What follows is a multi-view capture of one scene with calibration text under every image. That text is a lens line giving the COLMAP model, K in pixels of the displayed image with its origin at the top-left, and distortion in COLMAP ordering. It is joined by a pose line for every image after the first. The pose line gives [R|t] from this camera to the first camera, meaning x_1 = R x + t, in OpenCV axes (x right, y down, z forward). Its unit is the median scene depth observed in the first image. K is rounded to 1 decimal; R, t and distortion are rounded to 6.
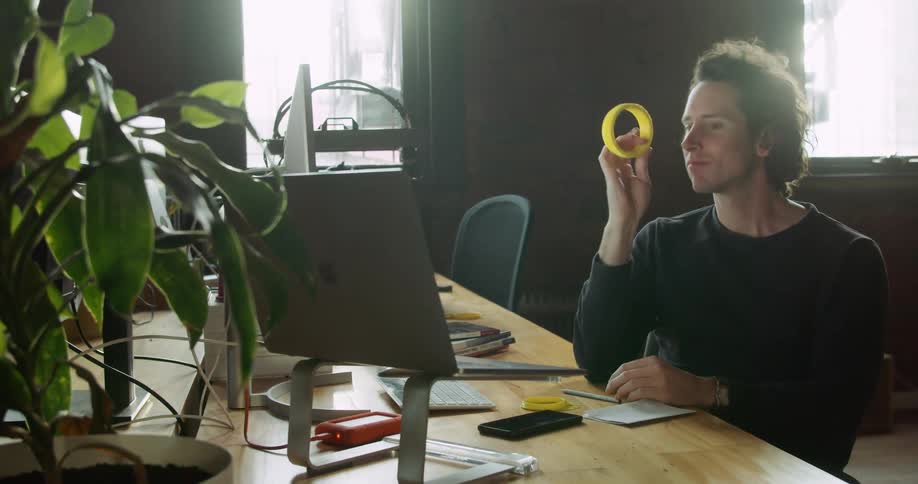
lens RADIAL K [[1170.6, 0, 459.0], [0, 1170.6, 242.0], [0, 0, 1]] dist [-0.078703, -0.016126]
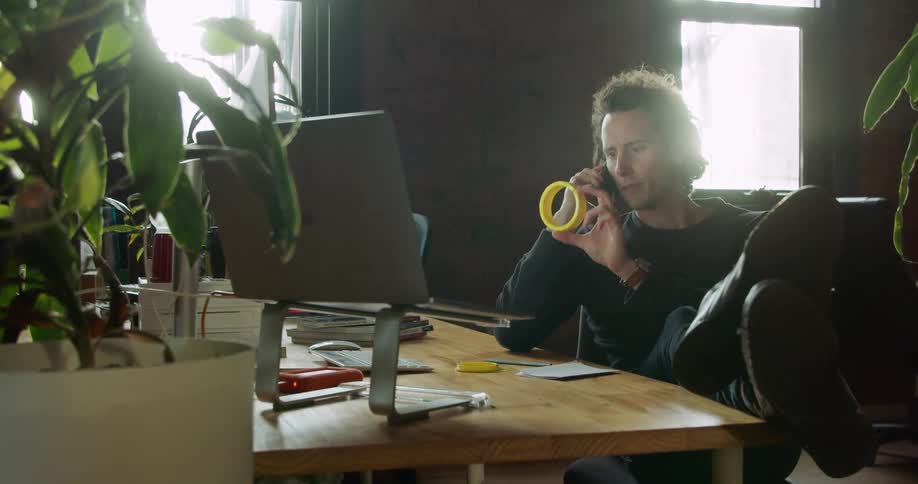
lens RADIAL K [[1159.9, 0, 459.0], [0, 1159.9, 242.0], [0, 0, 1]] dist [-0.055282, -0.037376]
pose [[0.992865, 0.017398, 0.117971, -0.076548], [-0.011787, 0.998773, -0.048089, 0.080535], [-0.118663, 0.046355, 0.991852, -0.061898]]
